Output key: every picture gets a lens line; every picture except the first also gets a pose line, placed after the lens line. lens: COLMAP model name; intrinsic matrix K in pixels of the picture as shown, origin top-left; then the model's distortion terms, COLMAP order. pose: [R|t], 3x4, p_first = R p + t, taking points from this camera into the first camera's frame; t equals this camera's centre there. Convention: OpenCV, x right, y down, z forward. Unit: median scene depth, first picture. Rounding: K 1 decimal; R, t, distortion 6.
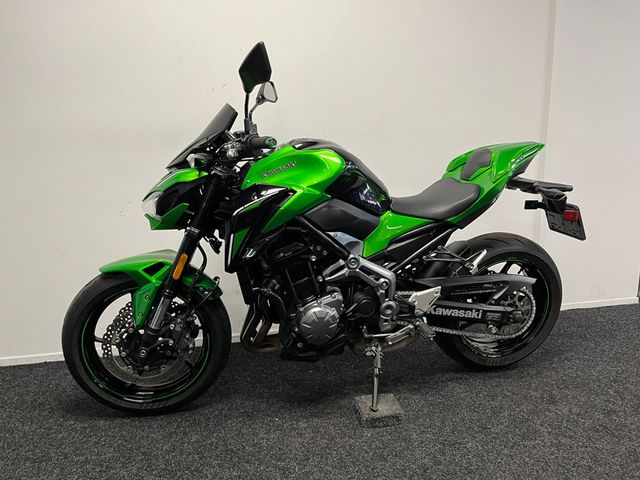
lens RADIAL K [[479.7, 0, 323.6], [0, 479.7, 240.5], [0, 0, 1]] dist [0.084721, -0.109763]
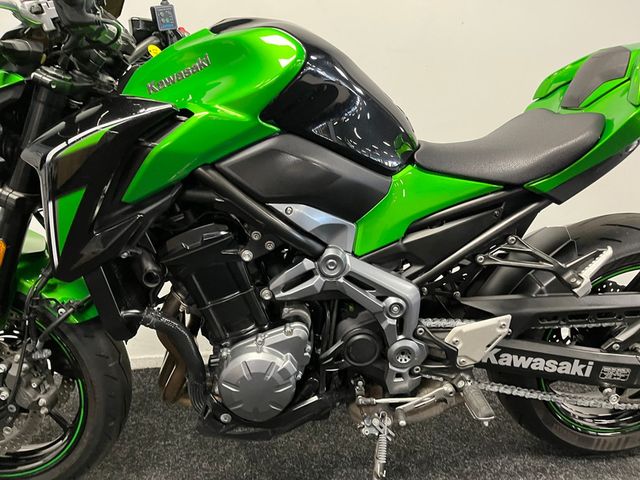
lens RADIAL K [[479.7, 0, 324.4], [0, 479.7, 244.0], [0, 0, 1]] dist [0.084721, -0.109763]
pose [[0.988382, 0.031464, -0.148700, 0.126380], [-0.023601, 0.998243, 0.054351, -0.004038], [0.150149, -0.050210, 0.987388, 0.484797]]
